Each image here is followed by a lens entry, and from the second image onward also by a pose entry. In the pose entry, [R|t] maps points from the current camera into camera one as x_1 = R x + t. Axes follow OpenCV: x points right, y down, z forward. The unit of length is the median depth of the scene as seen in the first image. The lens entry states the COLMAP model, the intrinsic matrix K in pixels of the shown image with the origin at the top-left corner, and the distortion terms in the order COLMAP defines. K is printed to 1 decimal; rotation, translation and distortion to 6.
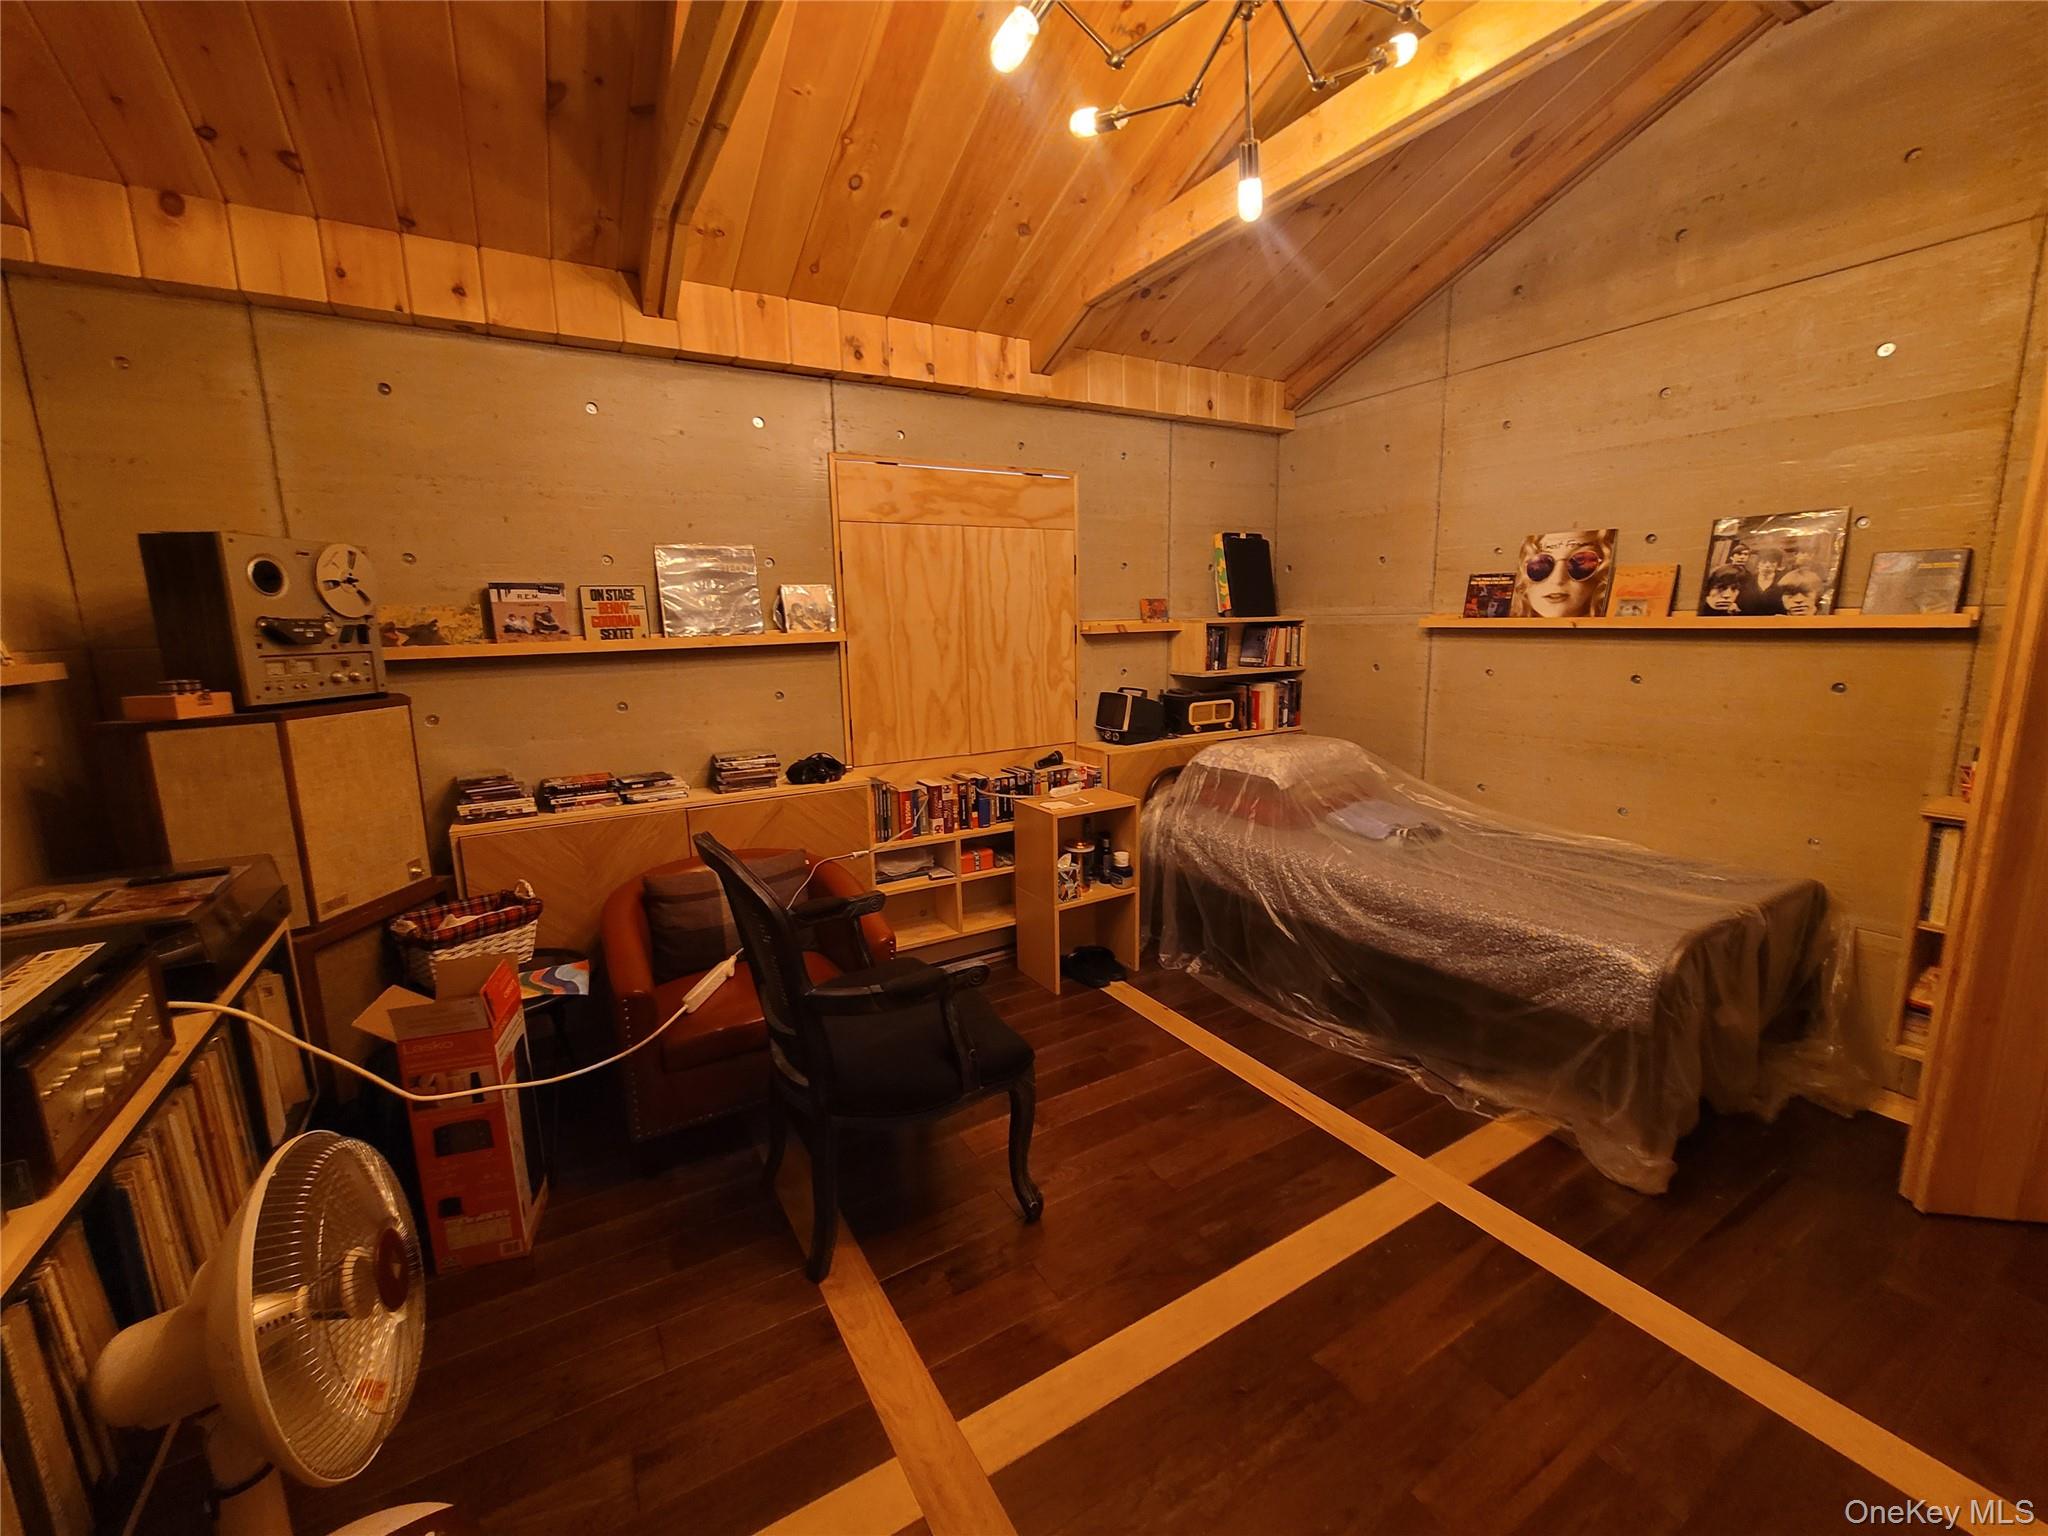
lens RADIAL K [[834.5, 0, 1024.5], [0, 834.5, 766.7], [0, 0, 1]] dist [0.000456, 0.000351]
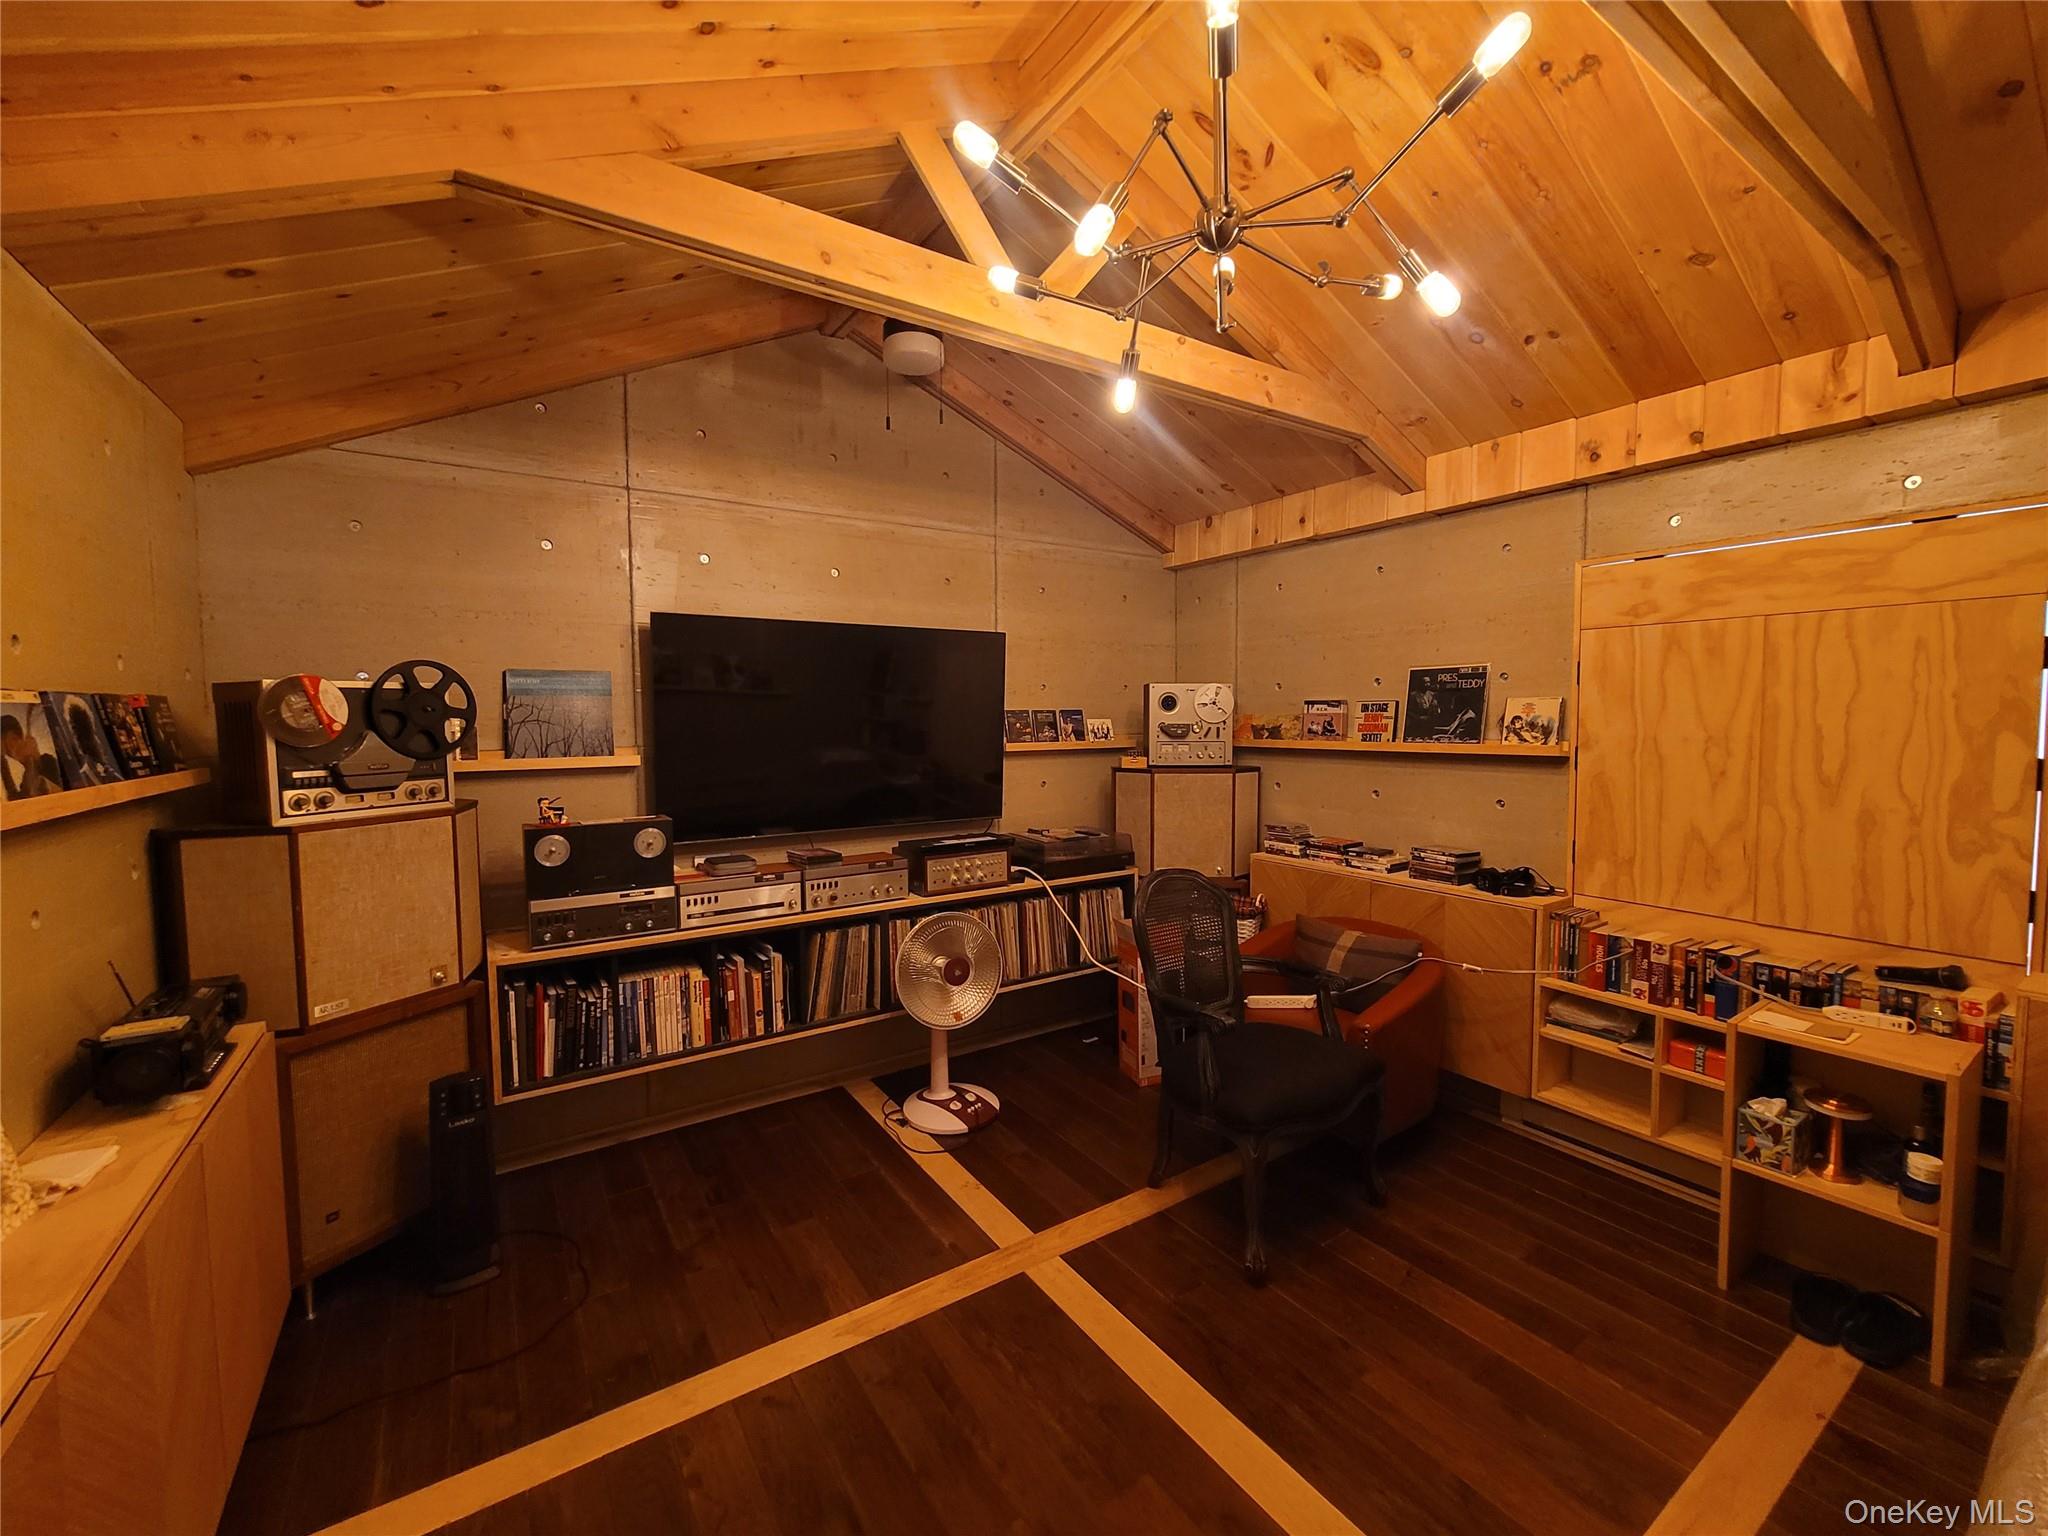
lens RADIAL K [[834.5, 0, 1026.8], [0, 834.5, 767.7], [0, 0, 1]] dist [0.000456, 0.000351]
pose [[0.051510, 0.084539, -0.995088, 0.670014], [-0.173873, 0.981952, 0.074423, -0.099661], [0.983420, 0.169186, 0.065280, 0.338052]]
